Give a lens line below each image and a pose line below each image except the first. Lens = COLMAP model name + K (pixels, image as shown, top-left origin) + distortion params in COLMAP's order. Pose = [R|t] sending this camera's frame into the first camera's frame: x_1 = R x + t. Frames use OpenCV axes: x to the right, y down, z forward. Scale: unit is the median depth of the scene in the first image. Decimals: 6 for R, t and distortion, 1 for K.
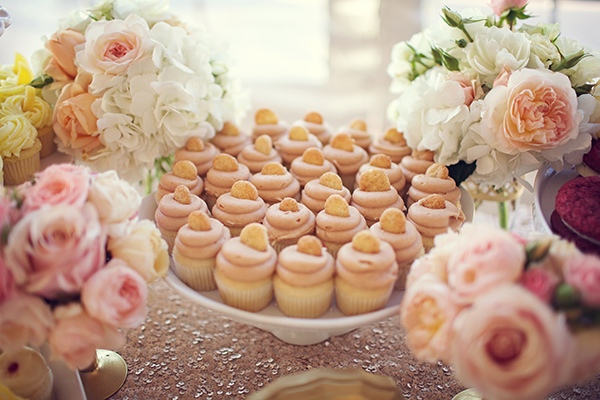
lens RADIAL K [[603.2, 0, 297.3], [0, 603.2, 198.4], [0, 0, 1]] dist [-0.053942, 0.000000]
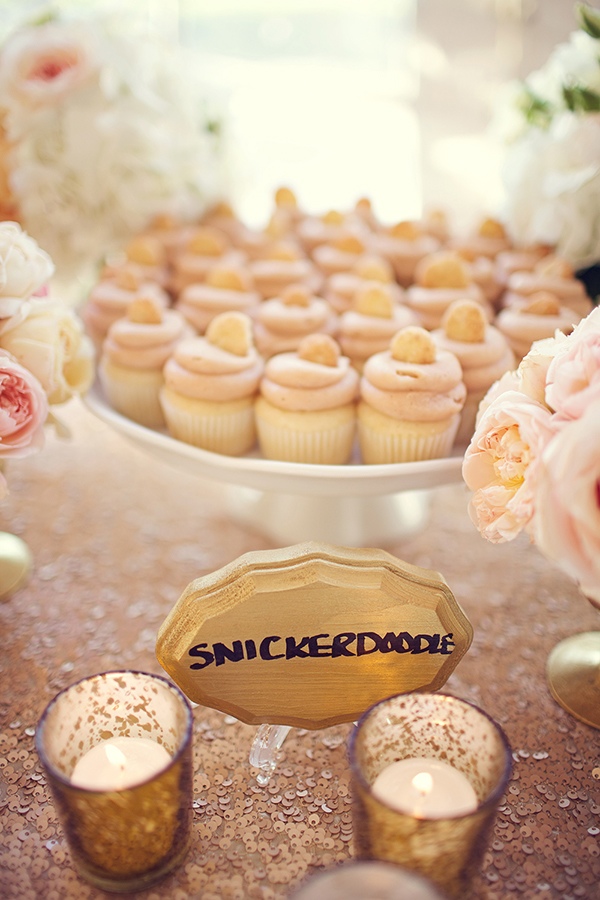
lens RADIAL K [[904.8, 0, 302.1], [0, 904.8, 452.4], [0, 0, 1]] dist [-0.053942, 0.000000]
pose [[0.994569, 0.053319, -0.089387, 0.086687], [-0.052379, 0.998545, 0.012827, 0.163256], [0.089940, -0.008076, 0.995914, 0.101817]]
